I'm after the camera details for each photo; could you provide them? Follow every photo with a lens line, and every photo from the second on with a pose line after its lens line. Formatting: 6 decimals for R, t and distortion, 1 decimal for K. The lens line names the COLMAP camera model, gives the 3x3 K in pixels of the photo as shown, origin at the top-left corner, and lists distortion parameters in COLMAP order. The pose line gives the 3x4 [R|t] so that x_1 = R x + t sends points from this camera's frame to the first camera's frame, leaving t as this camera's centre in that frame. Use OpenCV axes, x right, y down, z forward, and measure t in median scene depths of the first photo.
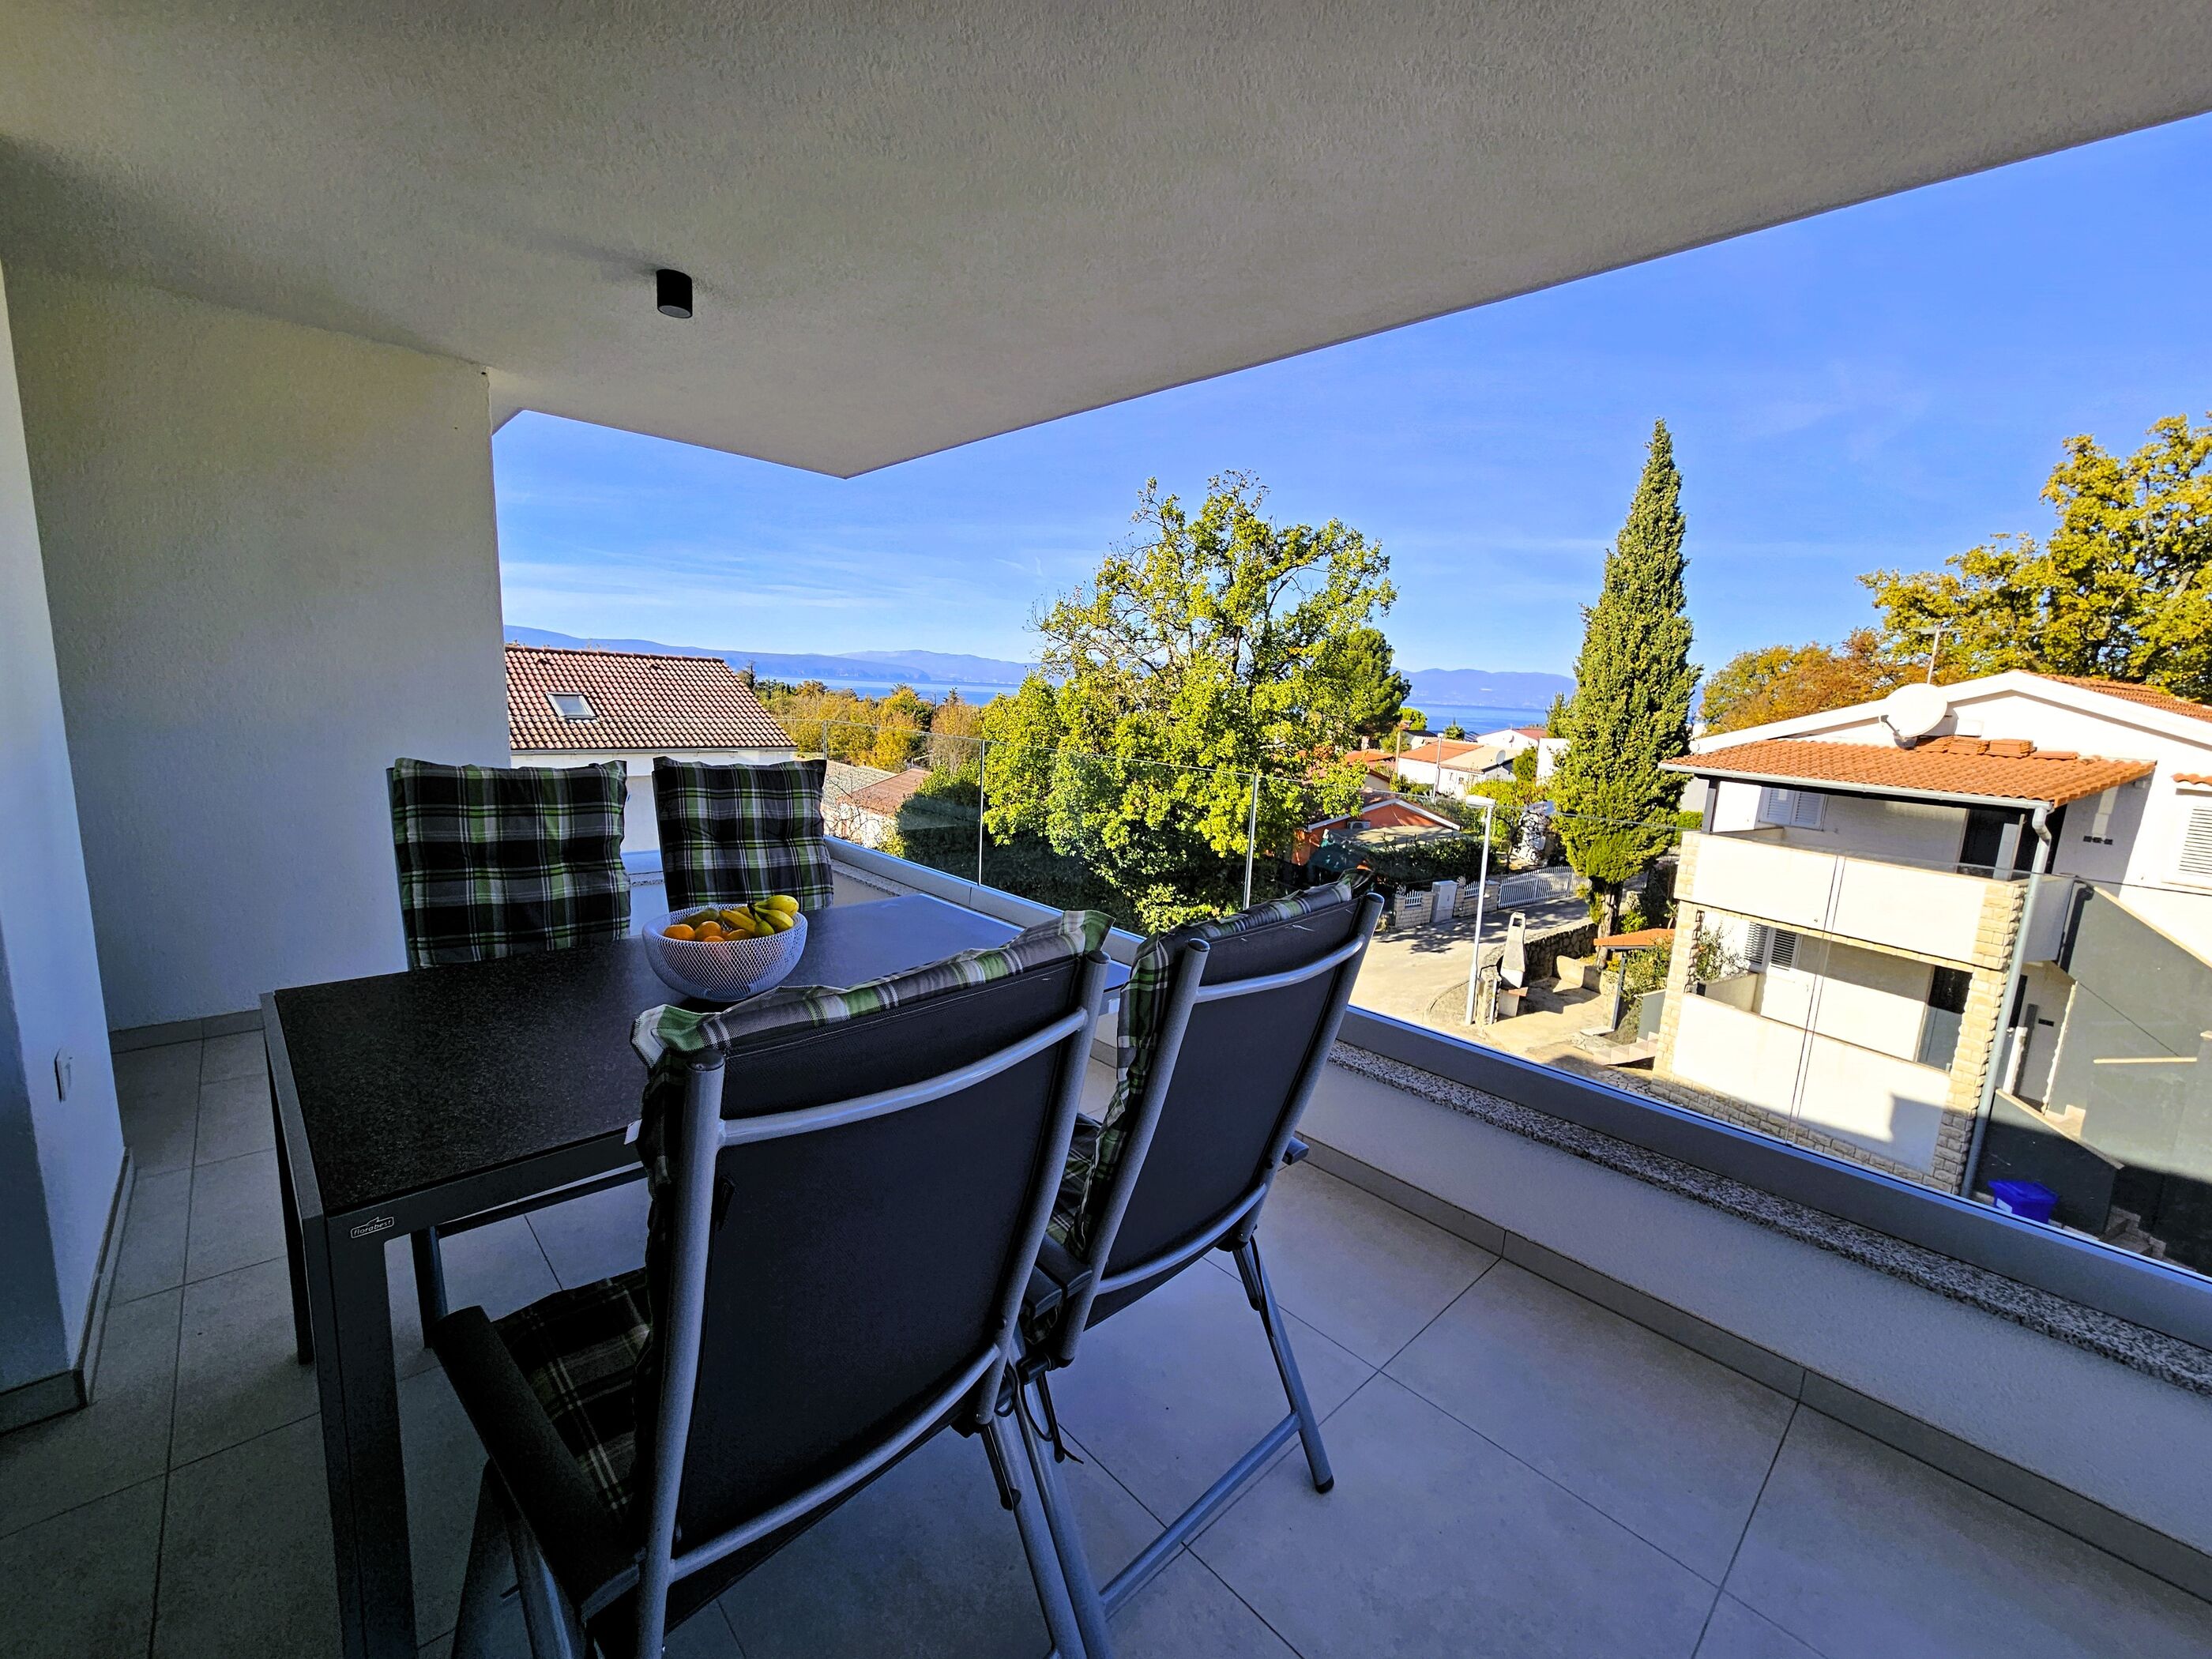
lens RADIAL K [[907.3, 0, 1100.2], [0, 907.3, 834.8], [0, 0, 1]] dist [0.003412, -0.000738]
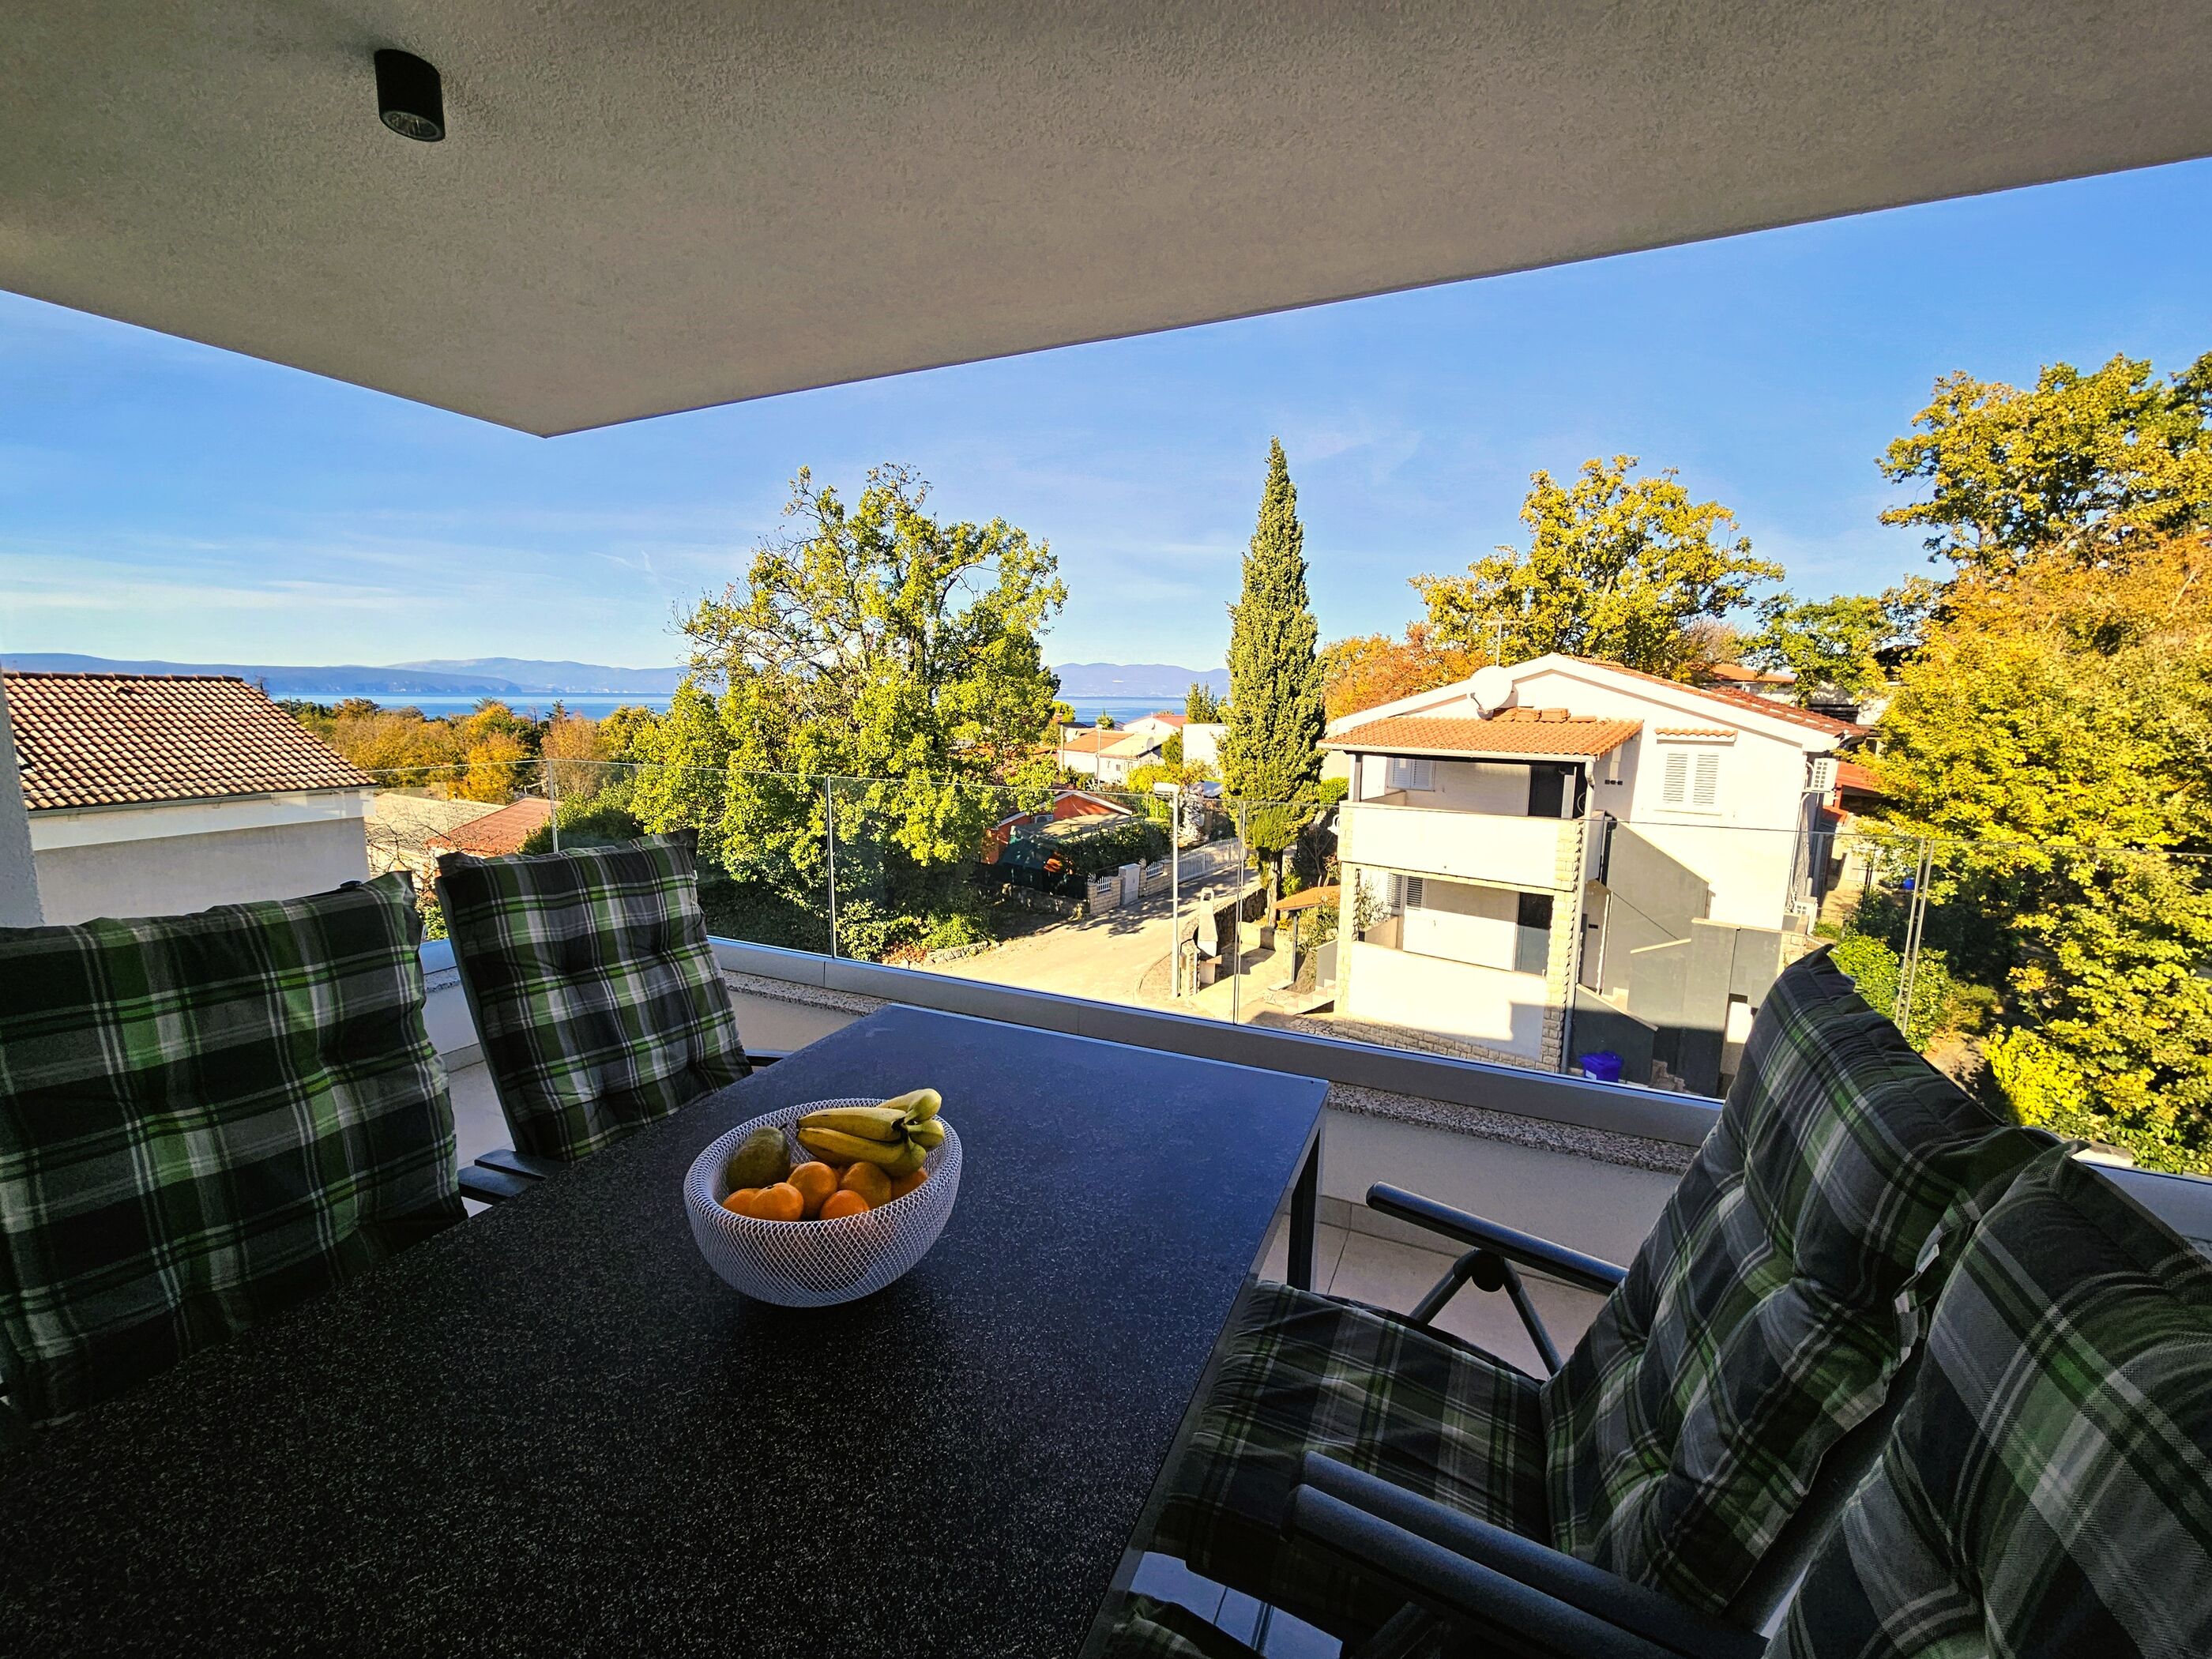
lens RADIAL K [[907.3, 0, 1100.9], [0, 907.3, 836.1], [0, 0, 1]] dist [0.003412, -0.000738]
pose [[0.927822, -0.095935, 0.360476, -0.038717], [0.095002, 0.995269, 0.020351, -0.008985], [-0.360723, 0.015364, 0.932546, 0.034683]]
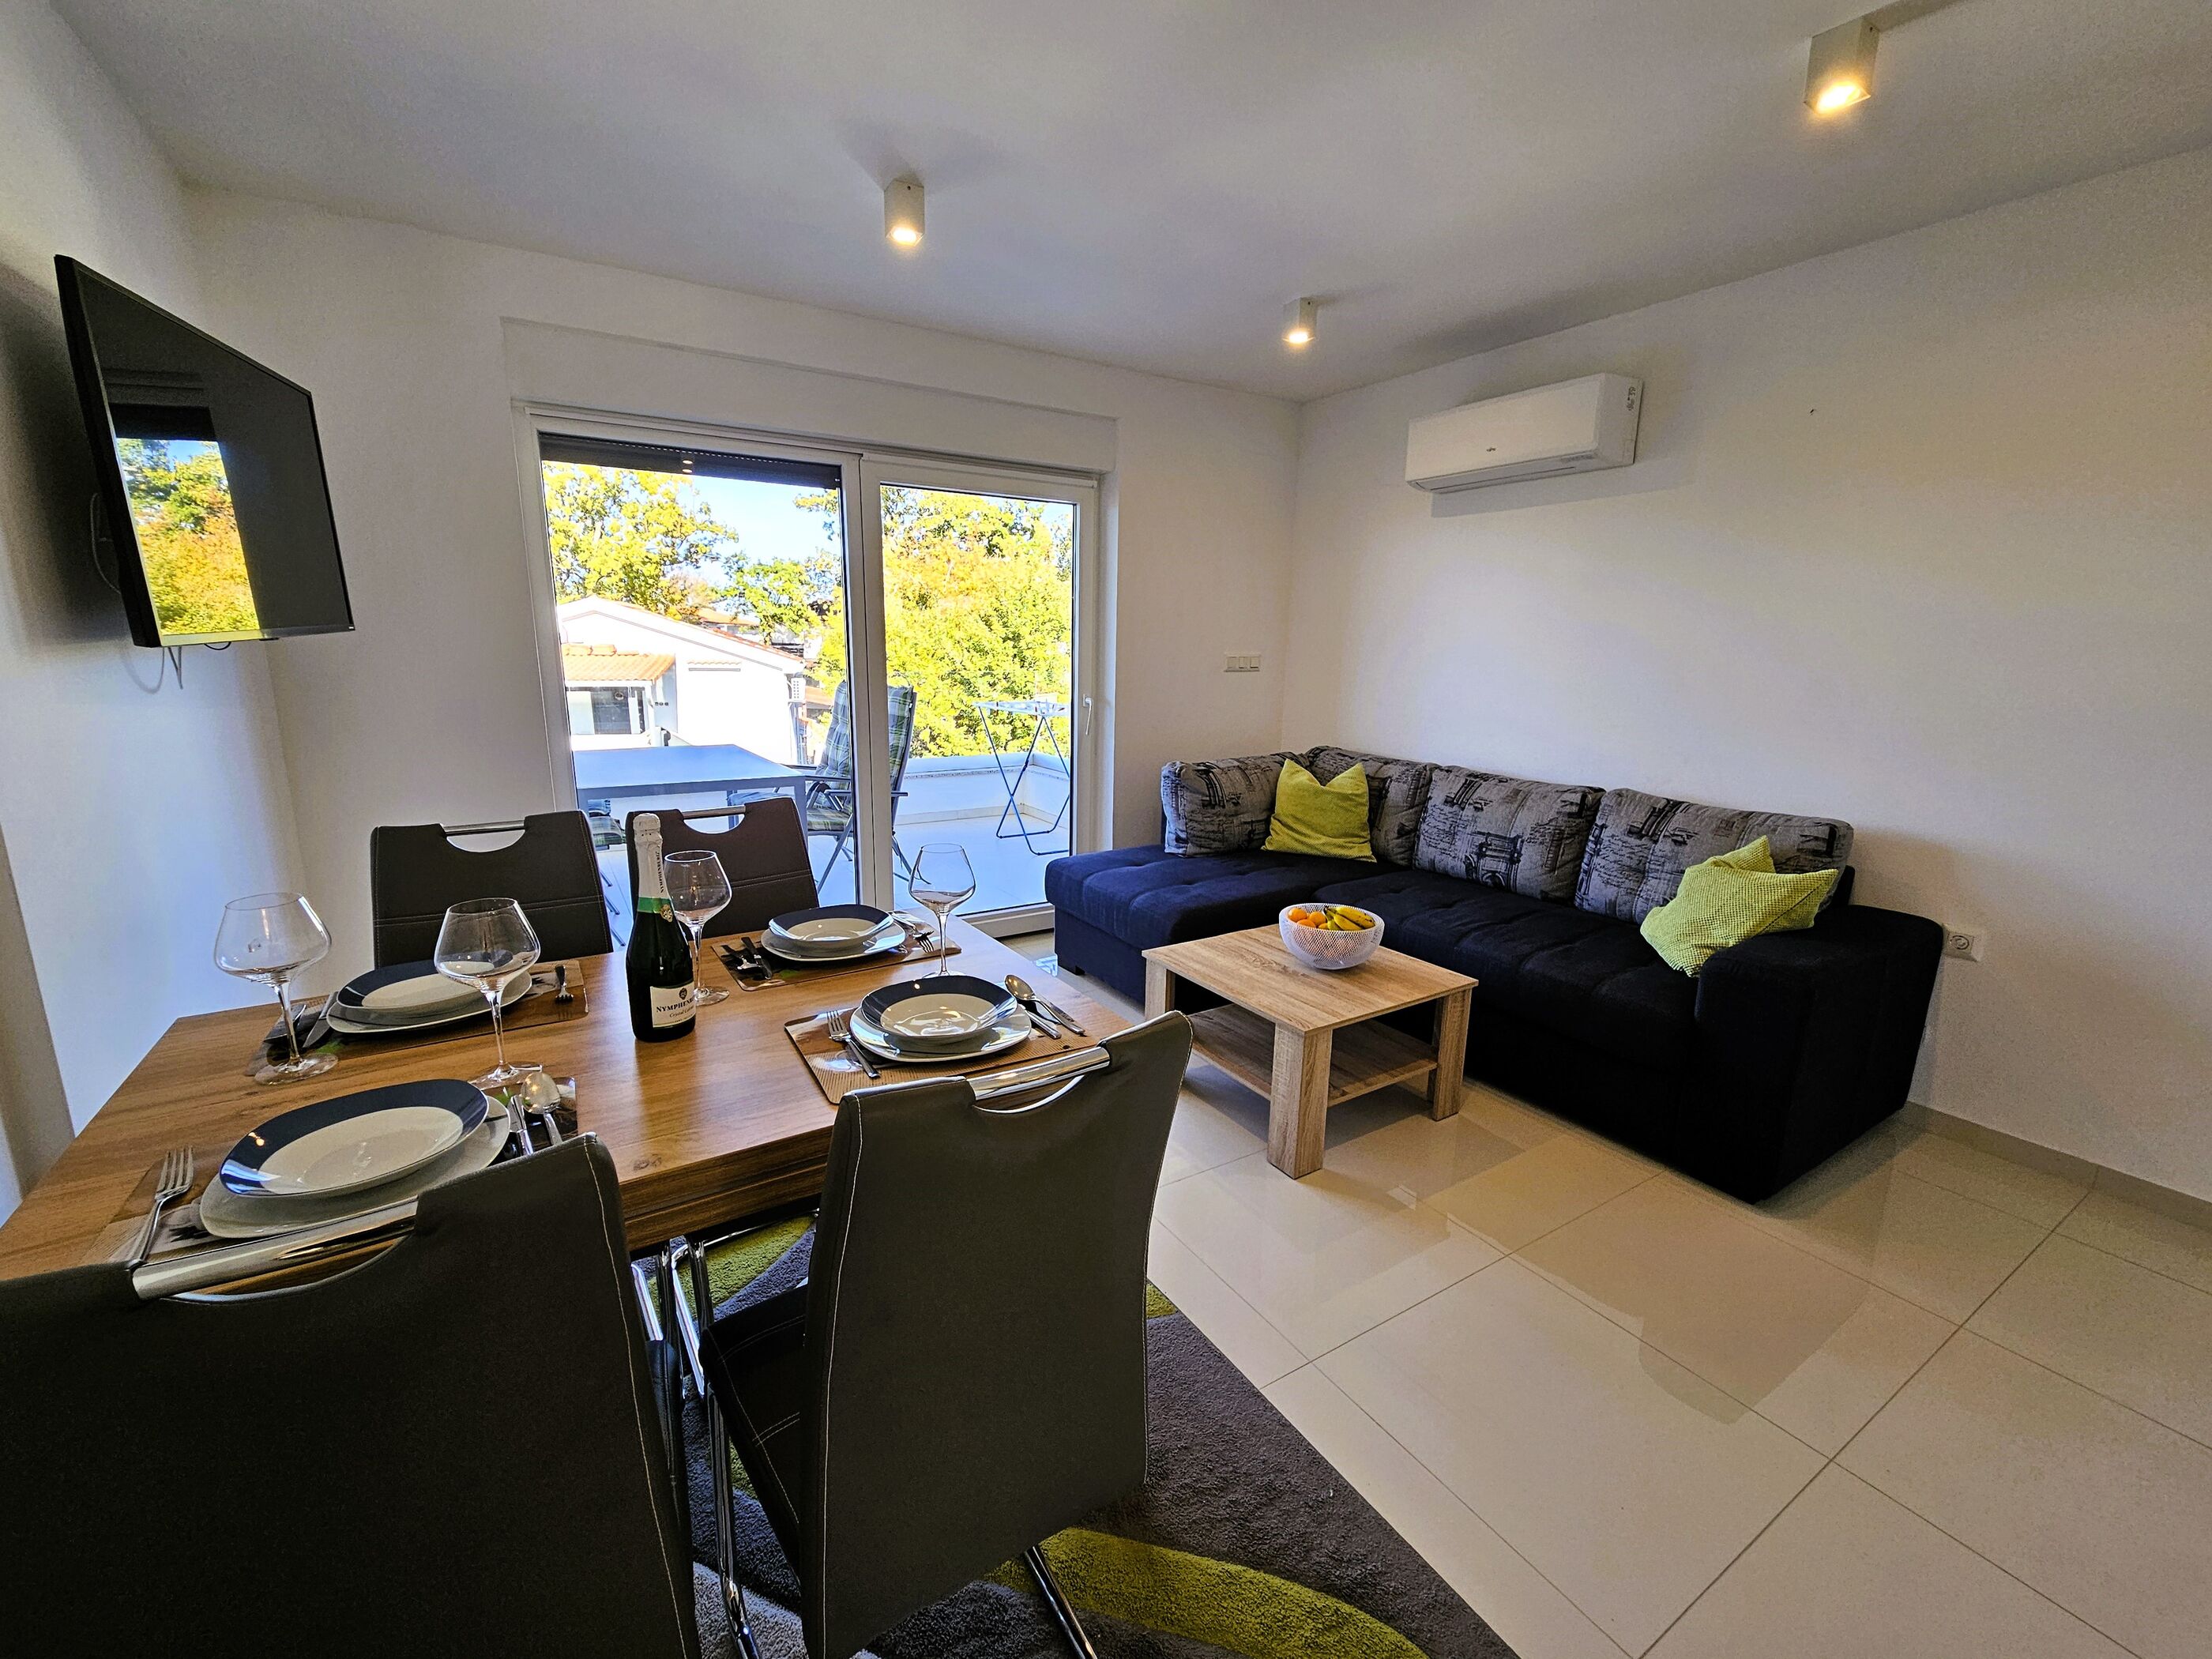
lens RADIAL K [[907.3, 0, 1097.4], [0, 907.3, 835.1], [0, 0, 1]] dist [0.003412, -0.000738]
pose [[0.189337, -0.244054, 0.951099, -0.229167], [0.155239, 0.963877, 0.216430, 0.000796], [-0.969563, 0.106670, 0.220384, -0.056429]]
